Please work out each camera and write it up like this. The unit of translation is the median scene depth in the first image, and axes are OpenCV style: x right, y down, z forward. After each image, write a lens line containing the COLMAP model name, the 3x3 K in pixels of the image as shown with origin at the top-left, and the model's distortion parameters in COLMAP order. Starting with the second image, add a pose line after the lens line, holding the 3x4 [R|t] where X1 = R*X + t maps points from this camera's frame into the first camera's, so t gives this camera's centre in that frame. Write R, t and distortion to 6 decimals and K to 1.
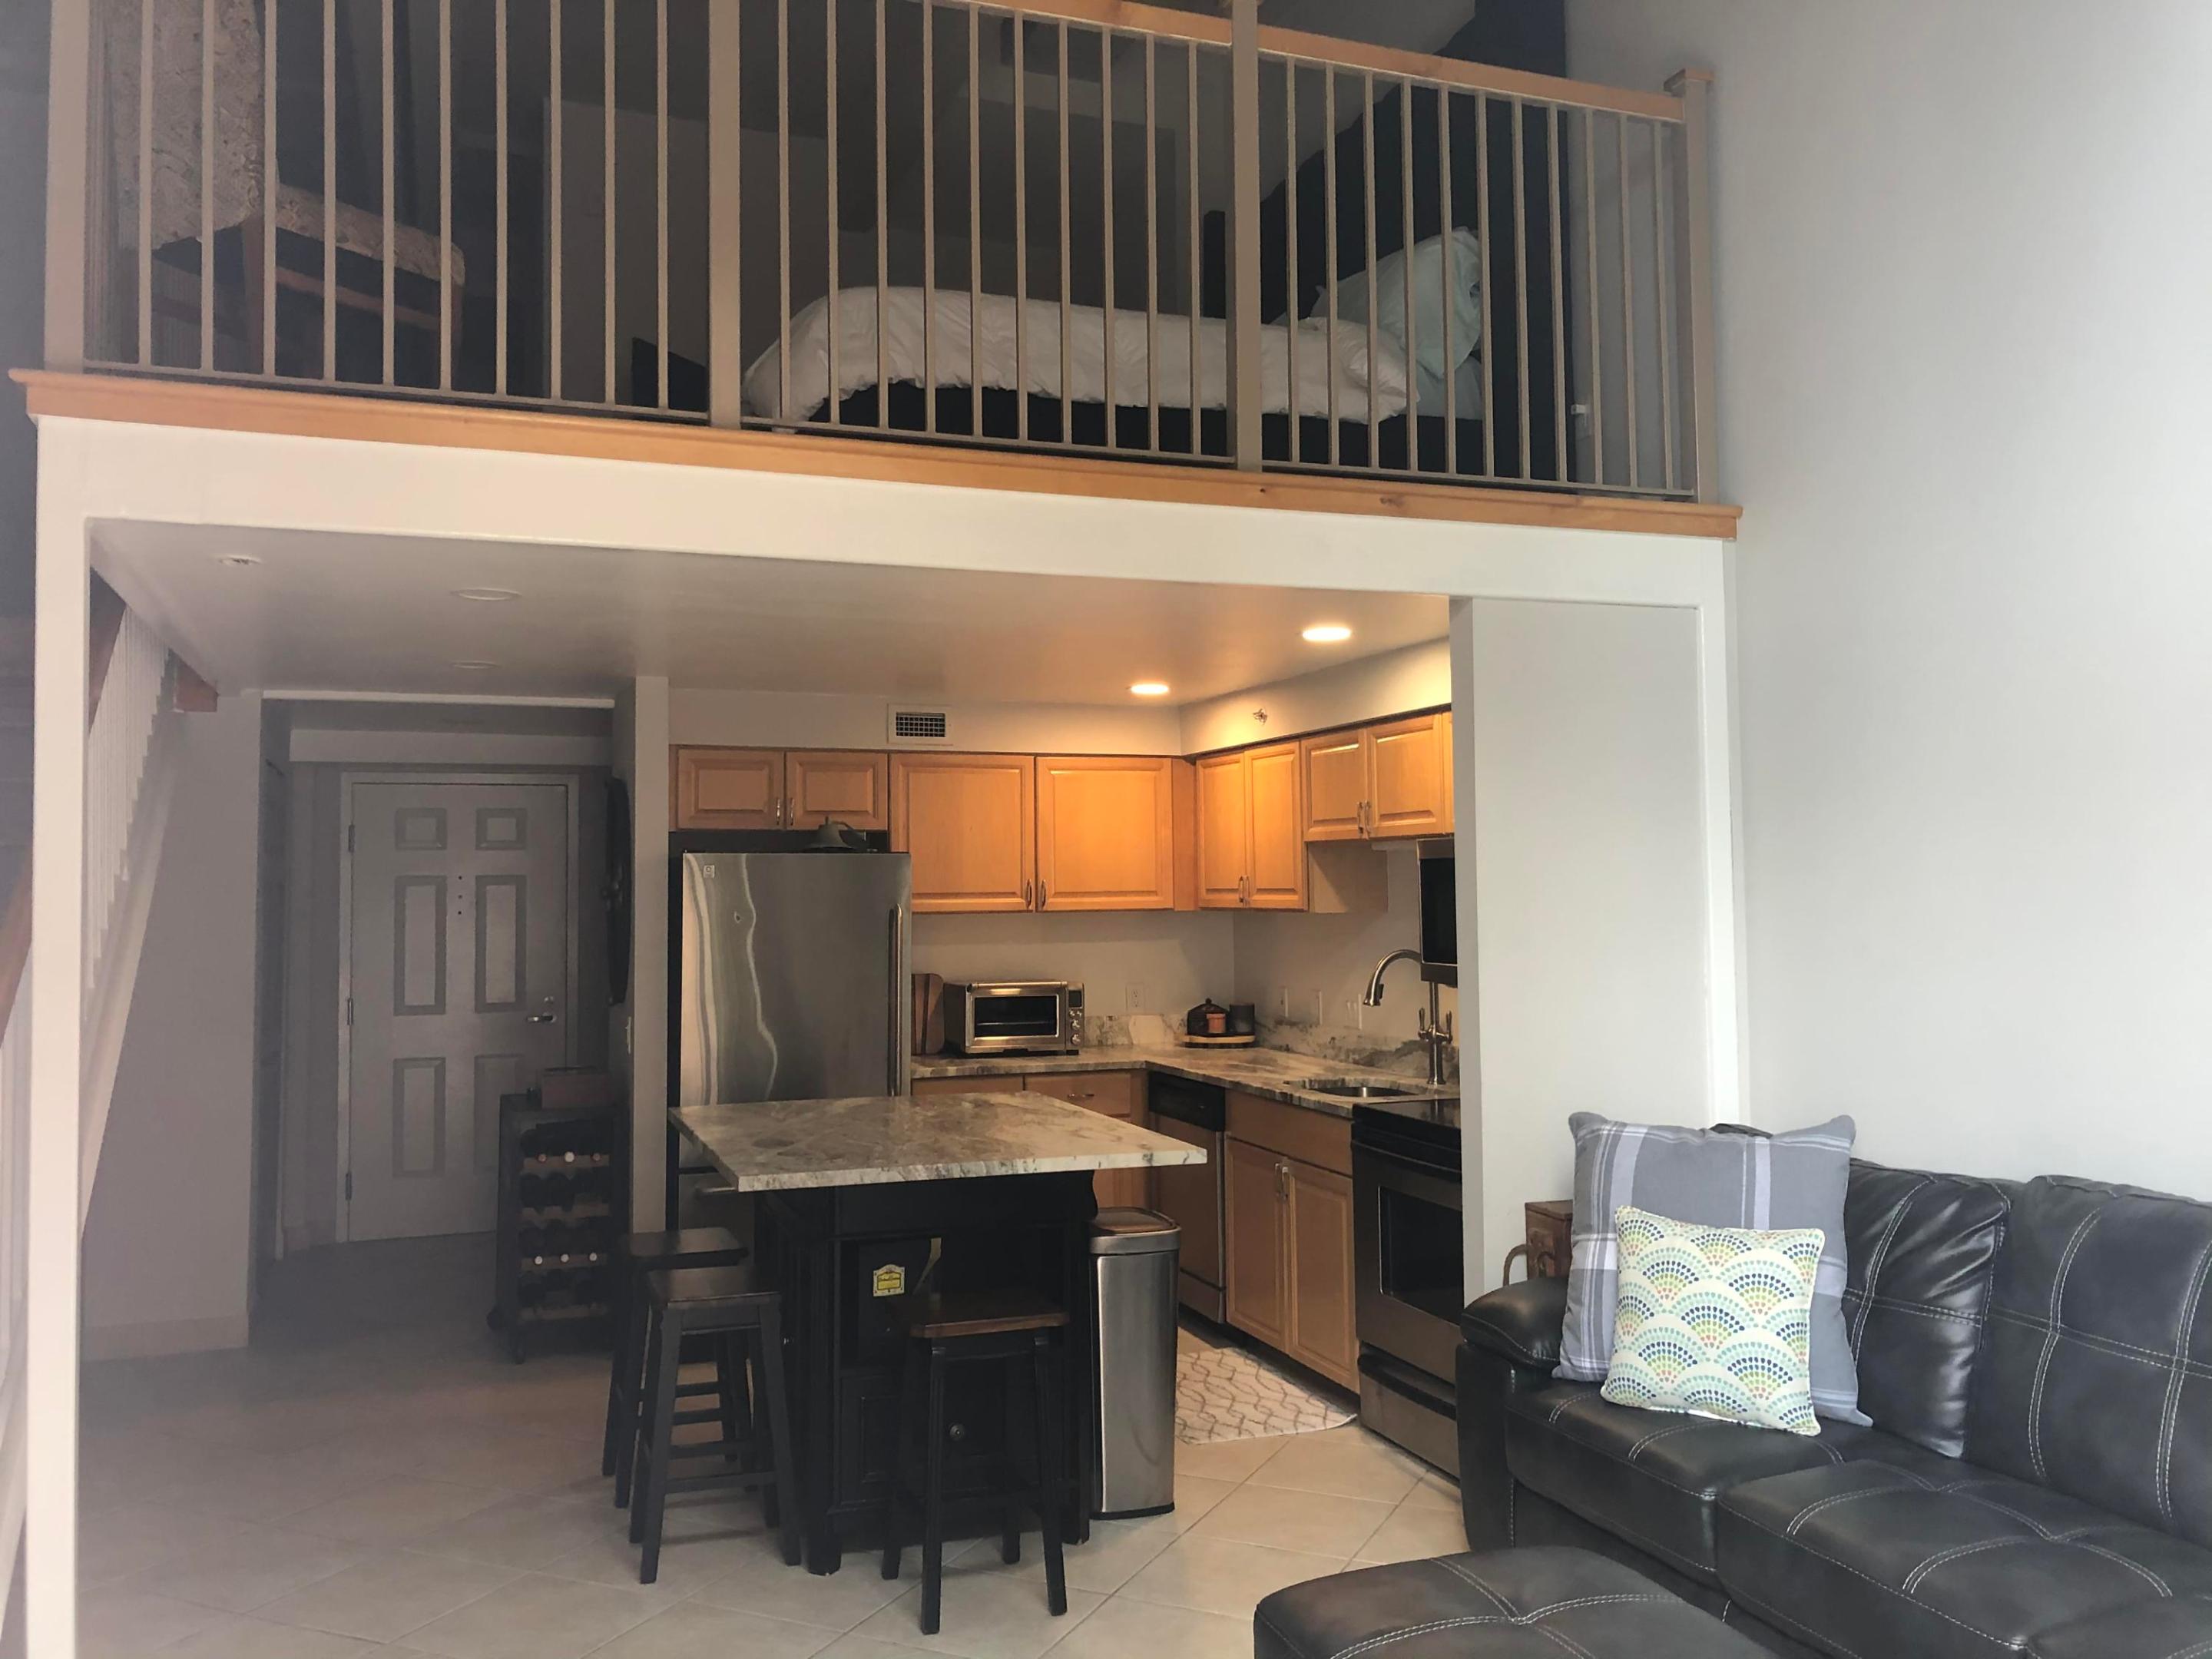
lens RADIAL K [[1781.1, 0, 1112.2], [0, 1781.1, 752.8], [0, 0, 1]] dist [0.148362, -0.457606]
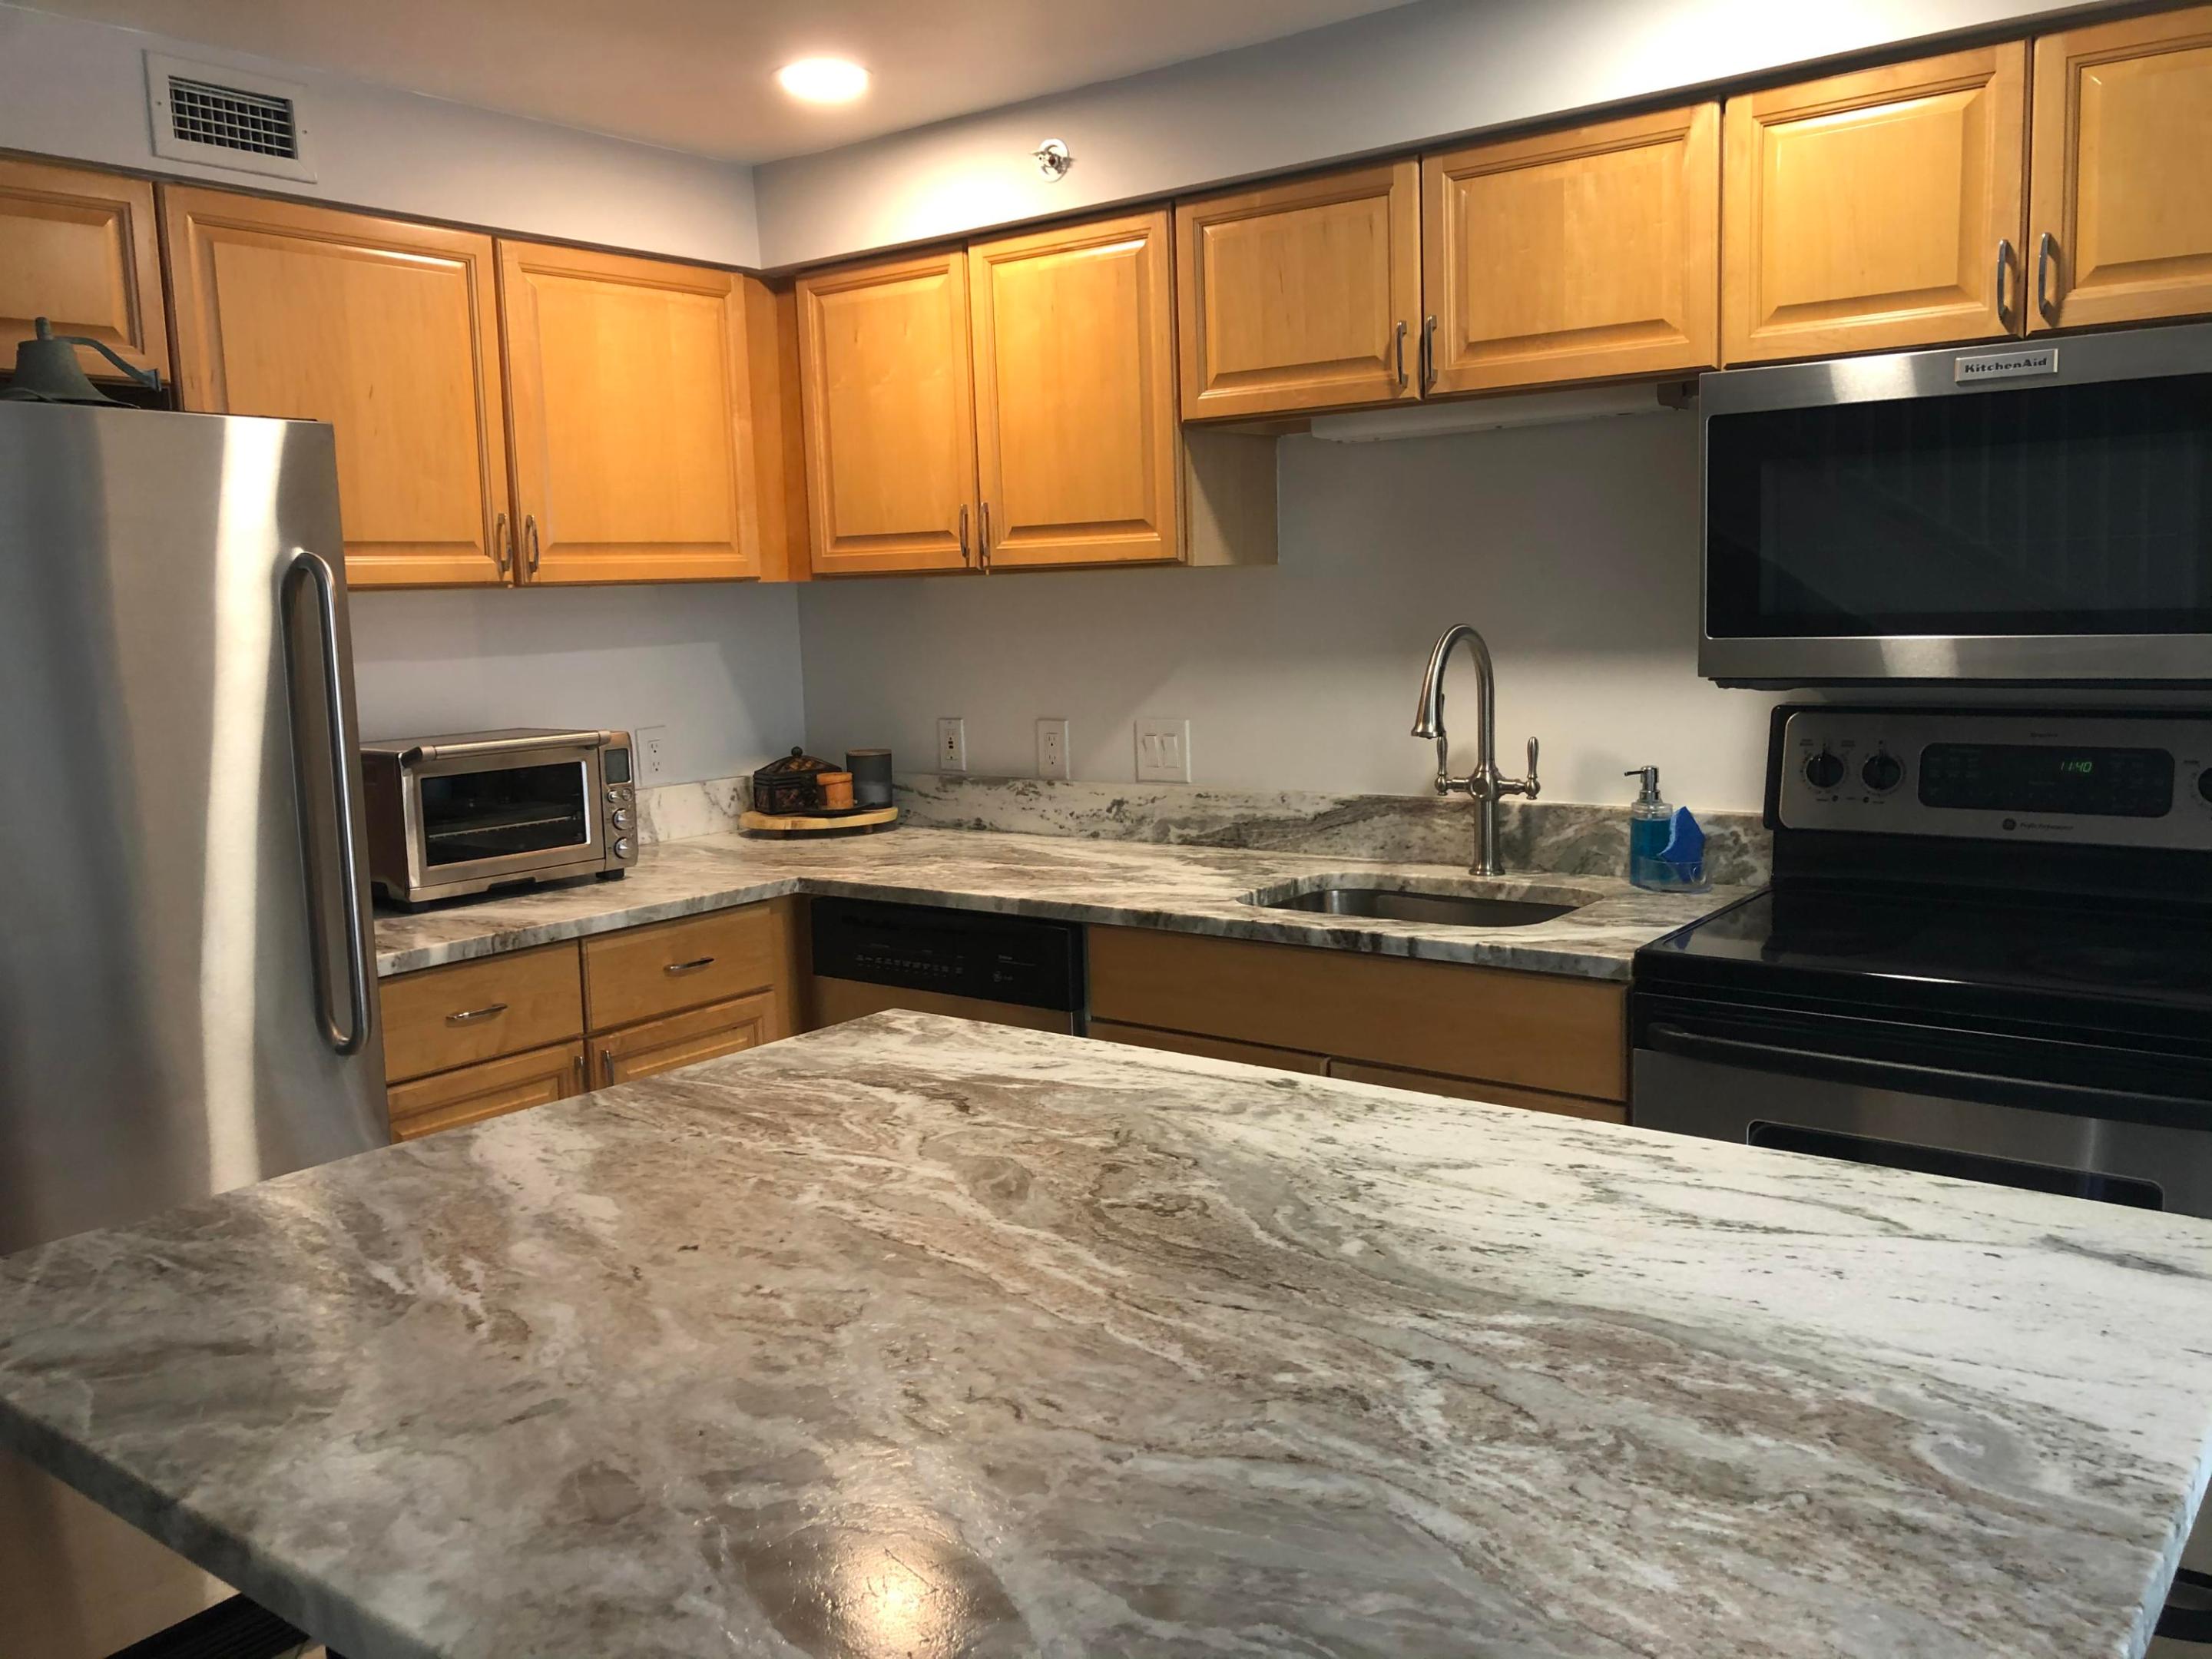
lens RADIAL K [[1815.4, 0, 1101.1], [0, 1815.4, 787.5], [0, 0, 1]] dist [0.055013, -0.078126]
pose [[0.849555, -0.077669, 0.521751, -0.178895], [-0.013009, 0.985715, 0.167917, 0.064421], [-0.527340, -0.149442, 0.836409, 0.561689]]
